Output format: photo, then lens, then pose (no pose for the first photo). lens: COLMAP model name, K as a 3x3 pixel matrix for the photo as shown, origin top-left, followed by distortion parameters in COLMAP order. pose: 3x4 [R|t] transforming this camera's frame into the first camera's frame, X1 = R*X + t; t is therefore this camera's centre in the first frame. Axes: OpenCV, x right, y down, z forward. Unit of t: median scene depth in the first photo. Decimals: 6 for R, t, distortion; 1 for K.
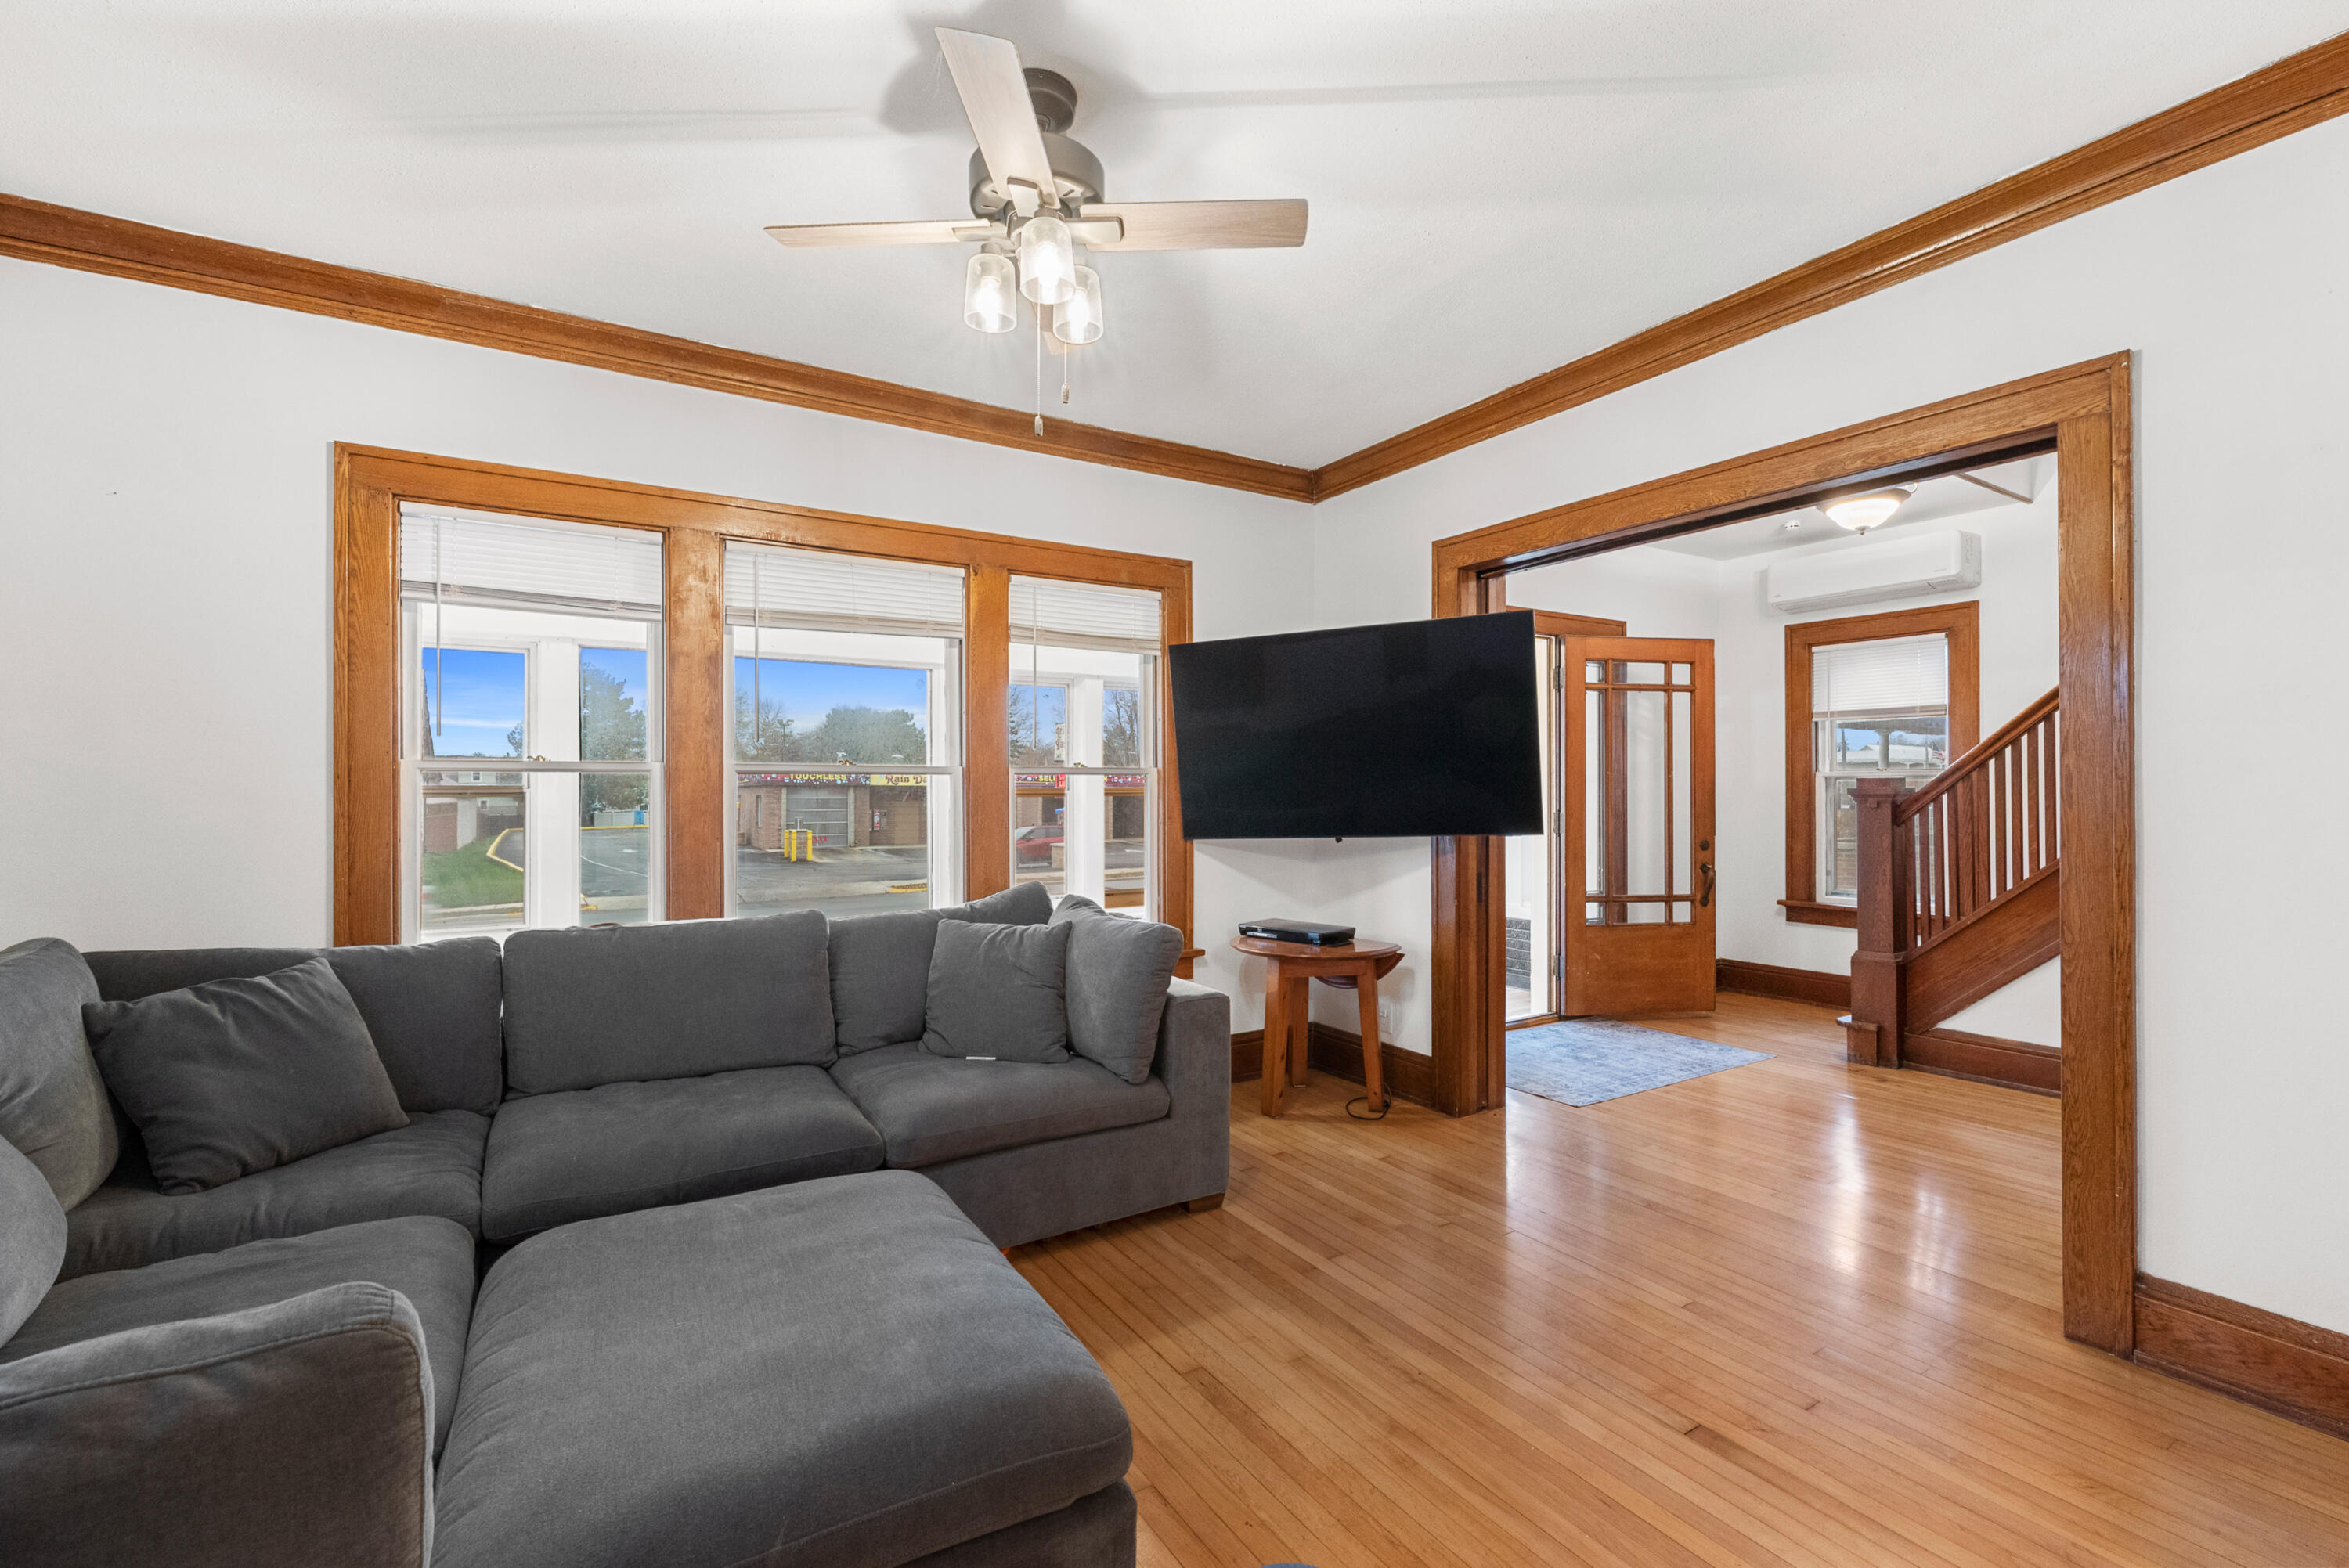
lens RADIAL K [[1010.0, 0, 1188.3], [0, 1010.0, 778.8], [0, 0, 1]] dist [0.001105, -0.000677]
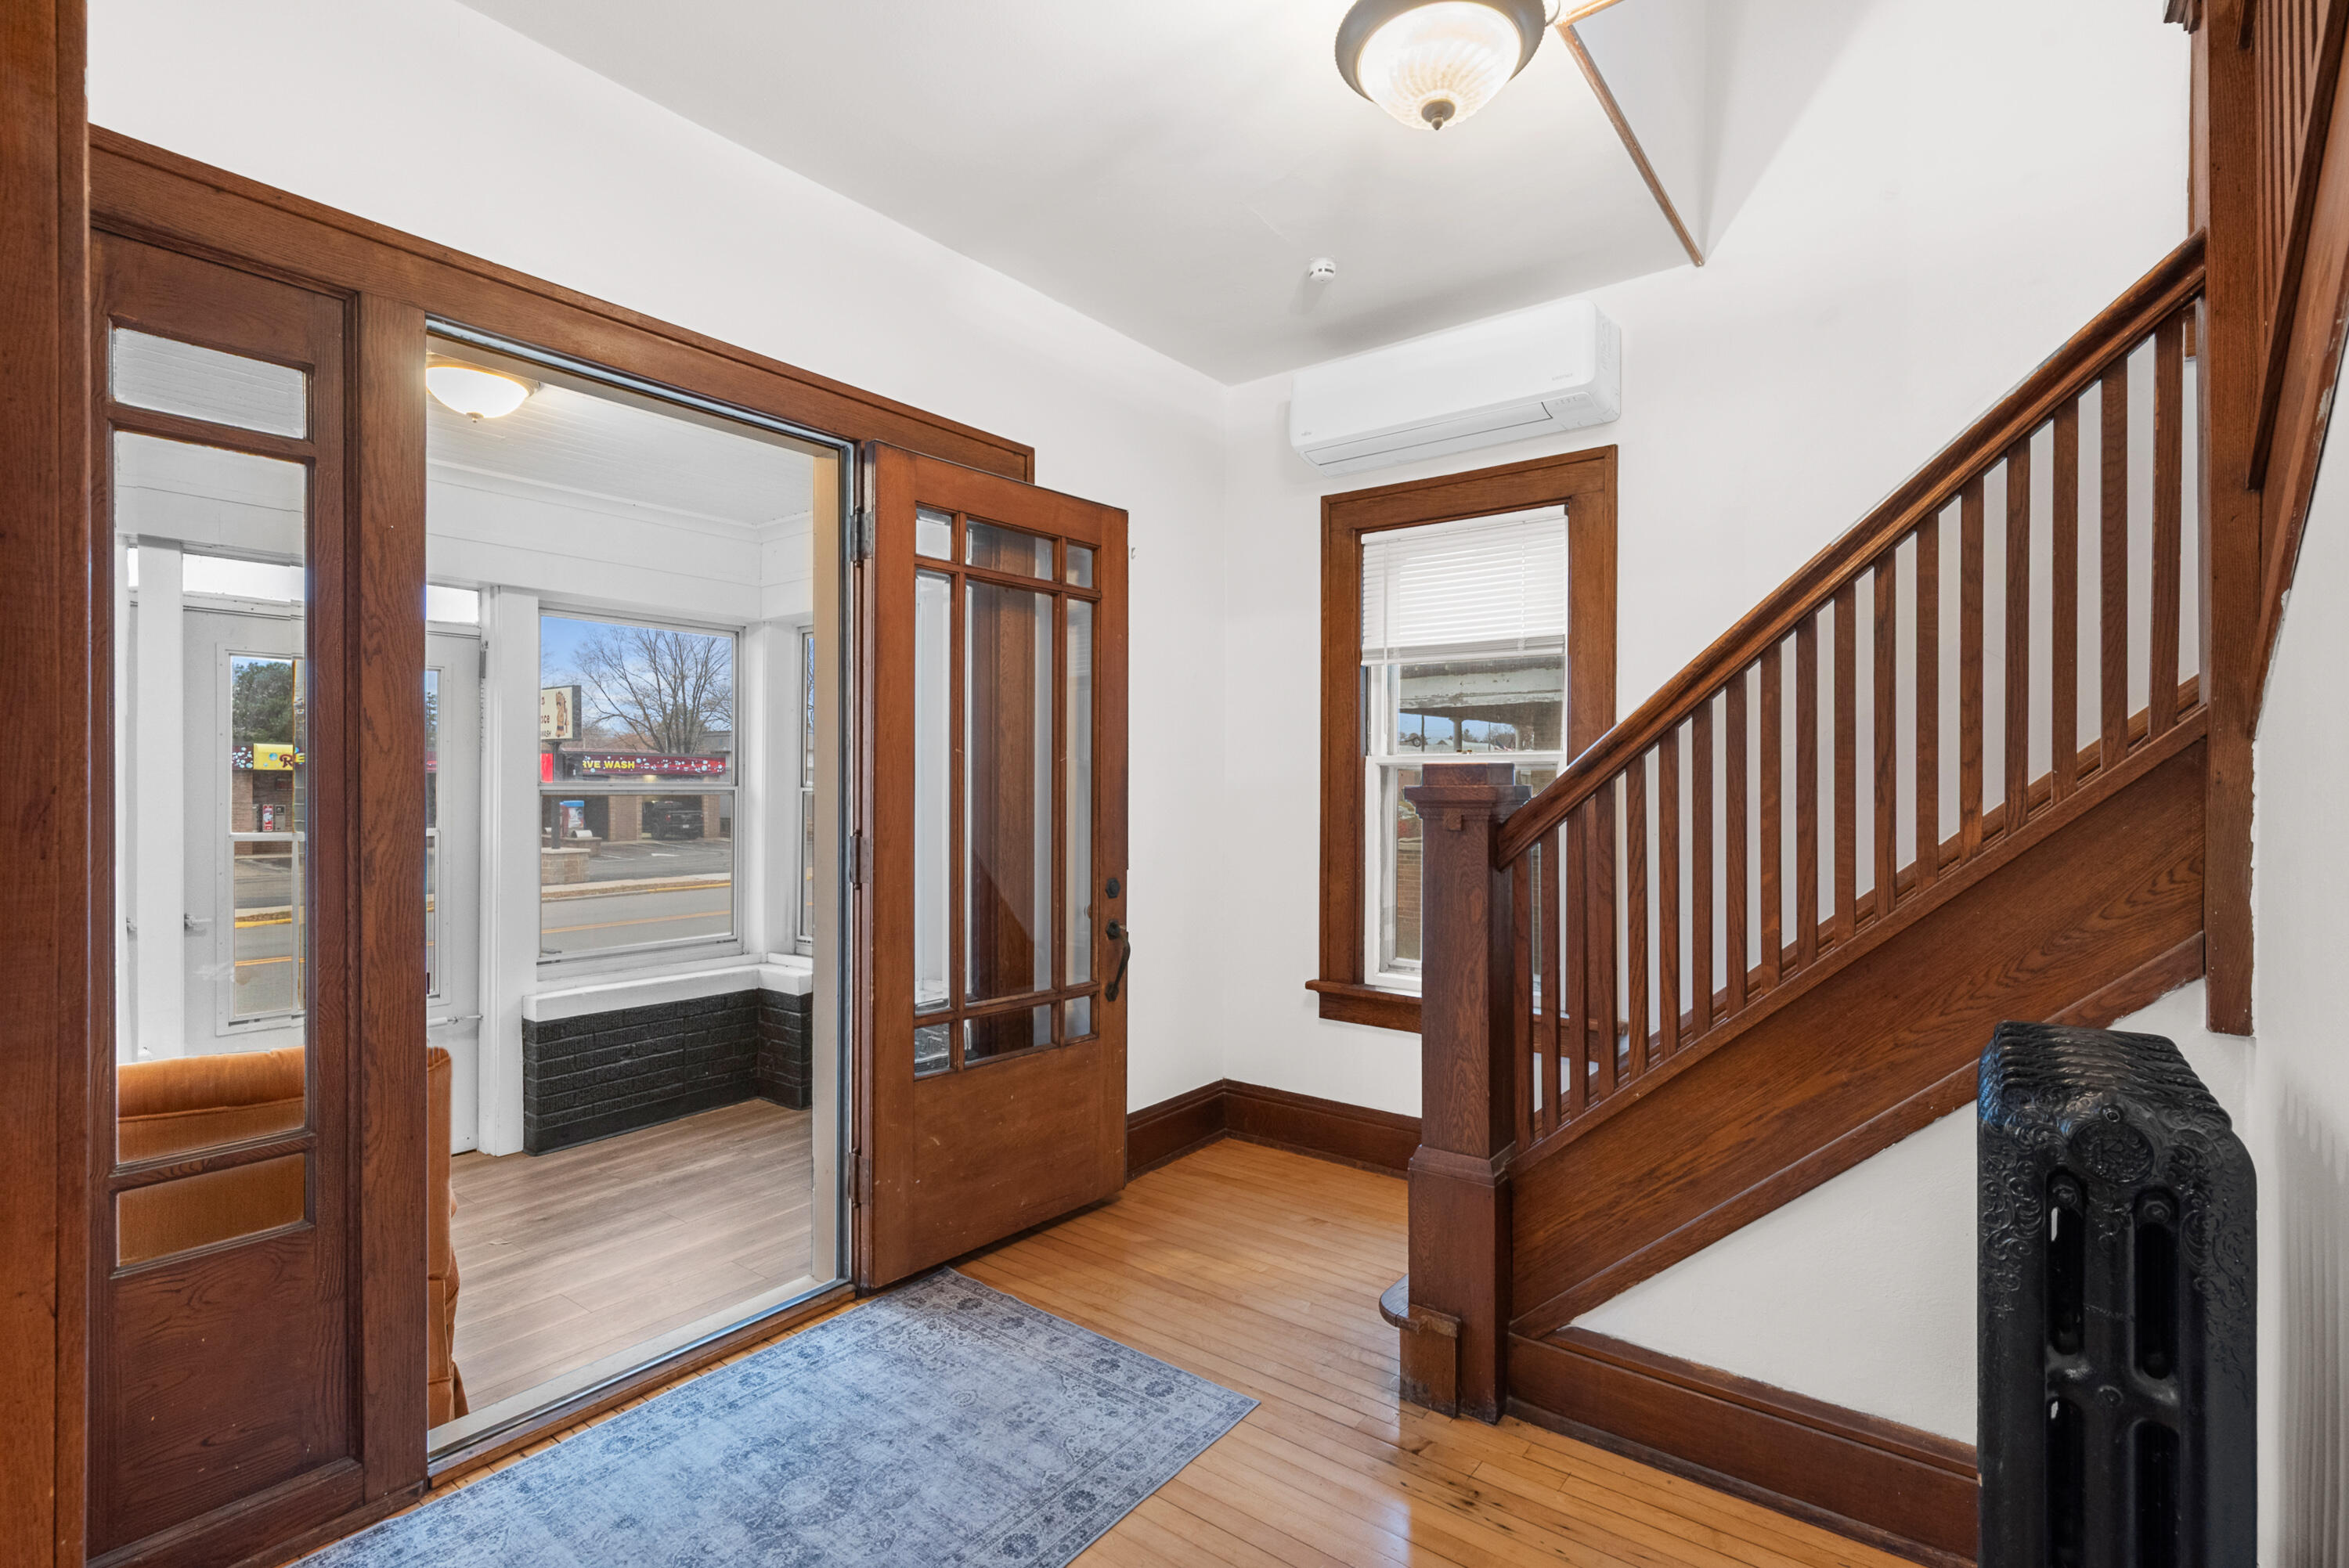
lens RADIAL K [[1088.3, 0, 1164.7], [0, 1088.3, 783.3], [0, 0, 1]] dist [-0.017956, 0.000151]
pose [[0.942637, -0.001255, 0.333816, 0.335368], [-0.003454, 0.999903, 0.013512, 0.001170], [-0.333800, -0.013890, 0.942541, 0.498281]]
